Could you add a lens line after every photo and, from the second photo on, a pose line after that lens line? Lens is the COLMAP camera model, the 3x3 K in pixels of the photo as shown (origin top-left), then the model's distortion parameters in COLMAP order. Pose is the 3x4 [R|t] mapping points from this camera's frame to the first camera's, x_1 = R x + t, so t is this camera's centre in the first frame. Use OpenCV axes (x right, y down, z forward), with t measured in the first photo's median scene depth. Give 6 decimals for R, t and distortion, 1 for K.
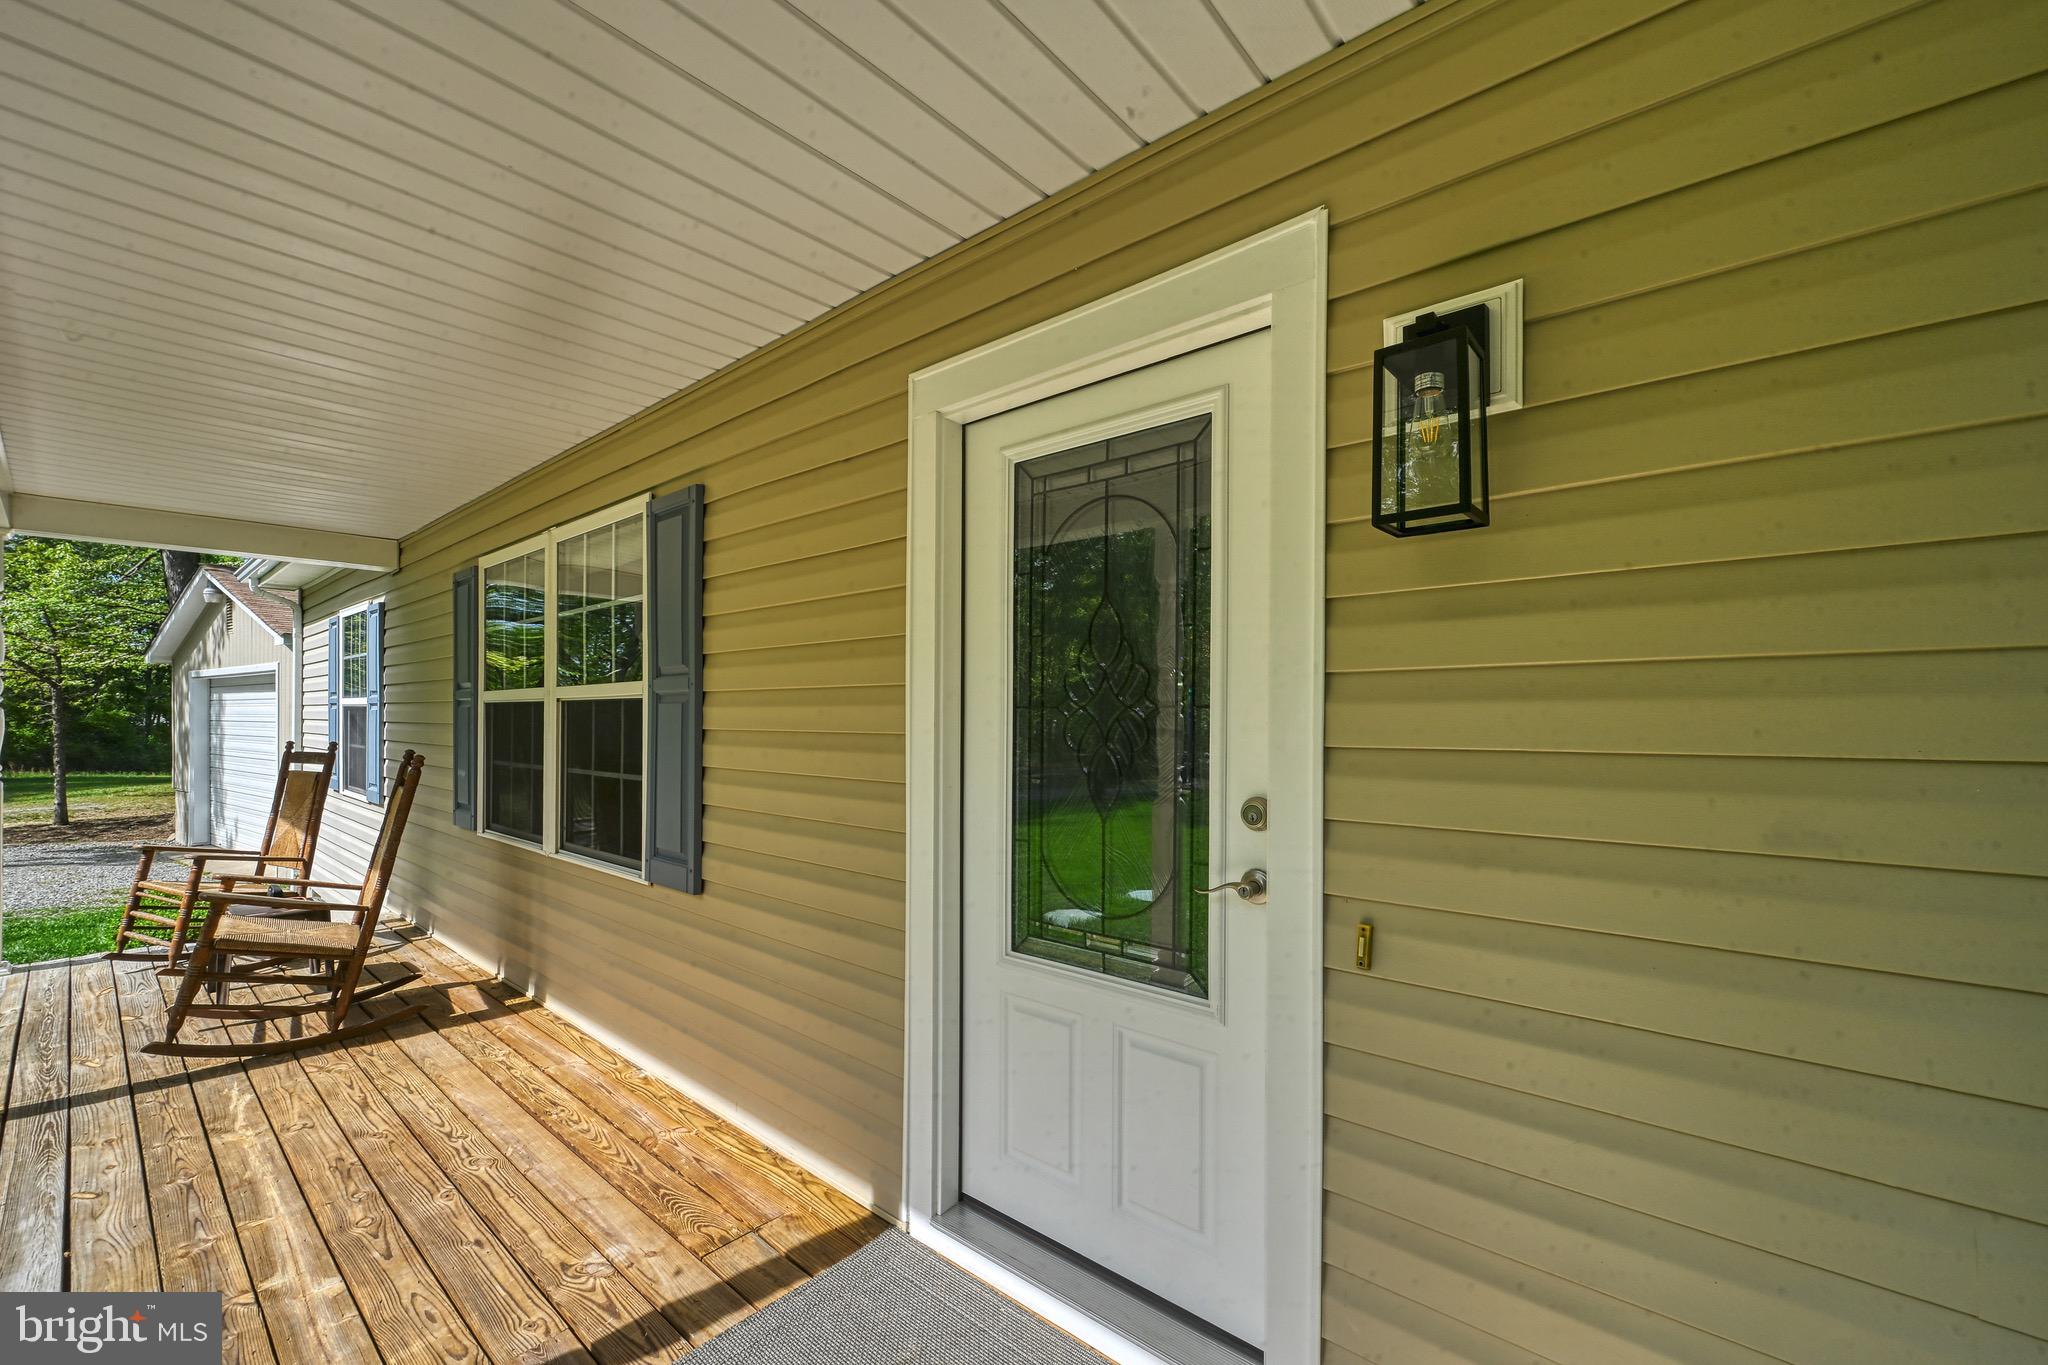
lens RADIAL K [[812.5, 0, 1041.5], [0, 812.5, 718.1], [0, 0, 1]] dist [-0.000656, 0.000101]
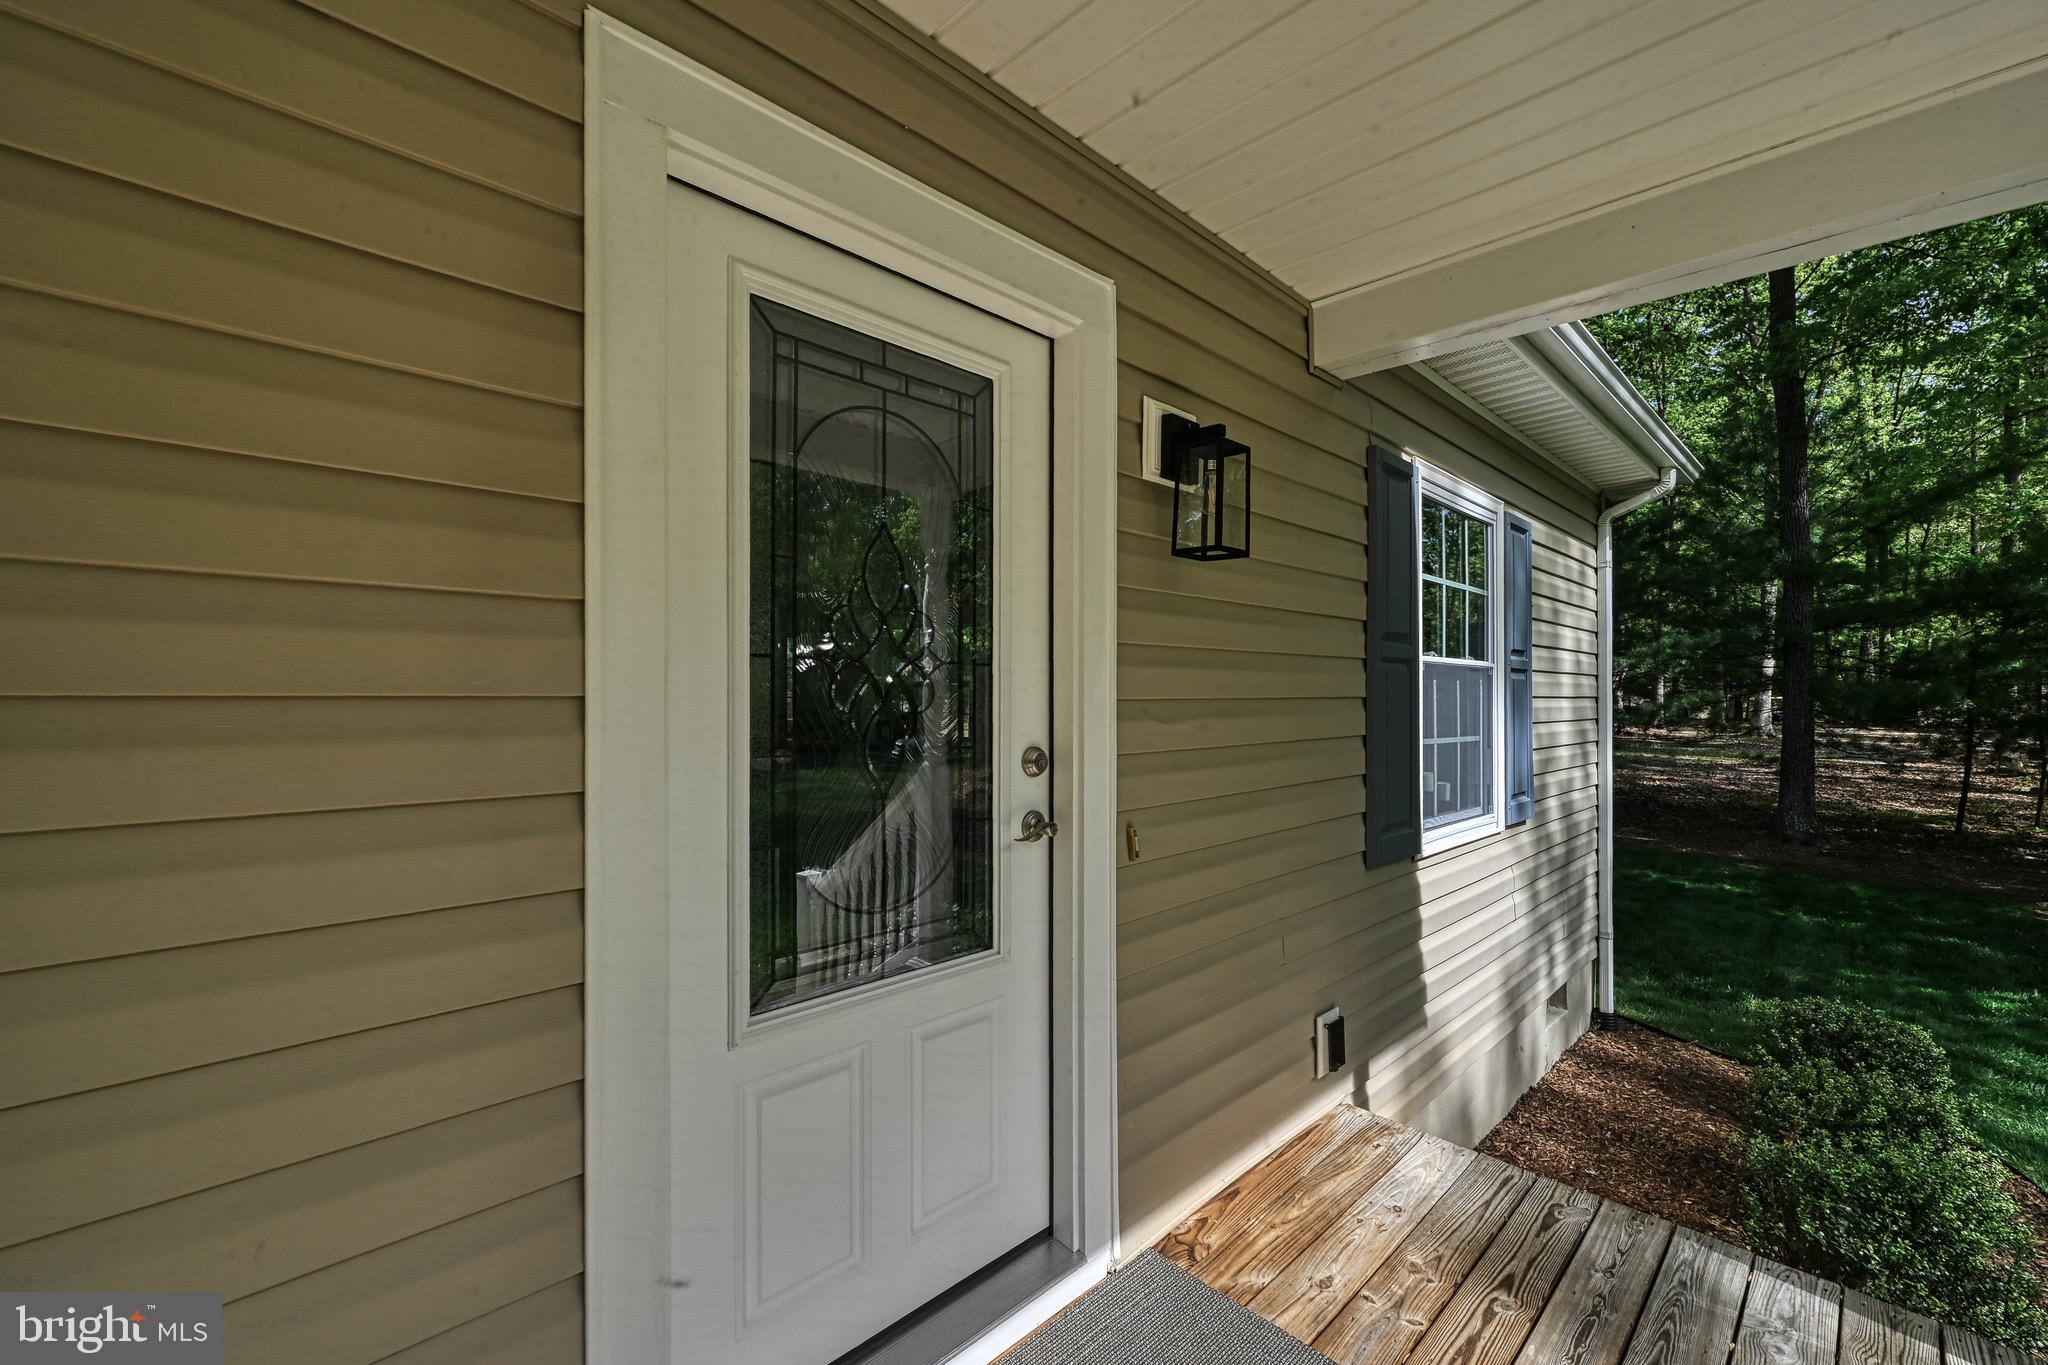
lens RADIAL K [[828.0, 0, 1019.6], [0, 828.0, 691.4], [0, 0, 1]] dist [-0.002250, -0.000088]
pose [[0.115682, -0.003057, 0.993282, -0.472422], [-0.004865, 0.999982, 0.003645, 0.008600], [-0.993274, -0.005254, 0.115665, 0.478793]]
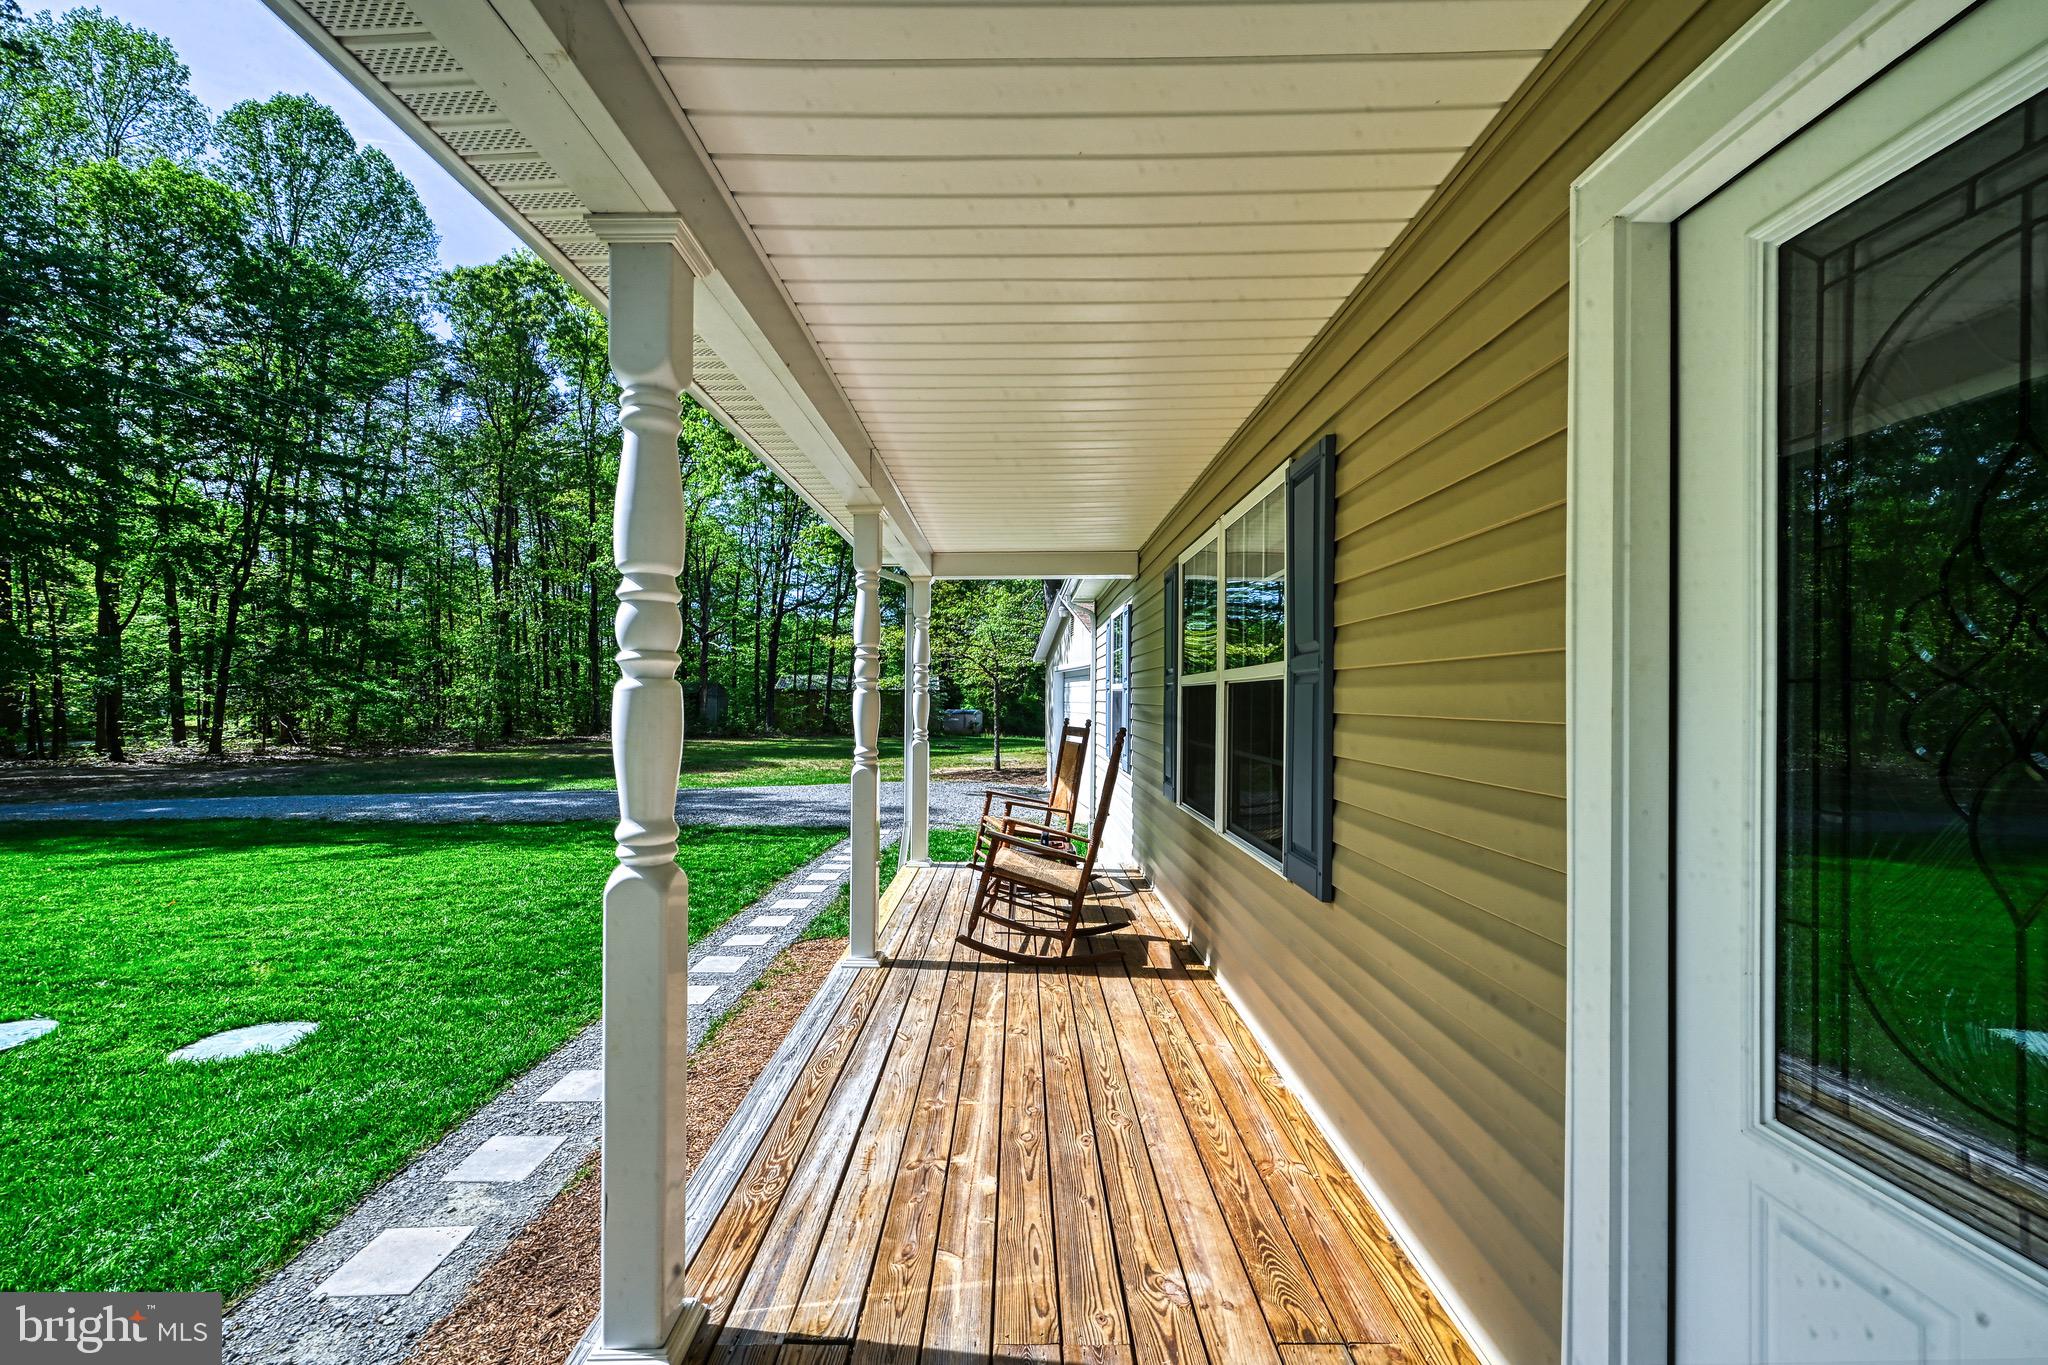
lens RADIAL K [[828.0, 0, 1019.6], [0, 828.0, 691.4], [0, 0, 1]] dist [-0.002250, -0.000088]
pose [[0.642887, -0.005774, -0.765939, 0.045373], [-0.004051, 0.999932, -0.010938, 0.001036], [0.765950, 0.010134, 0.642820, 0.162453]]
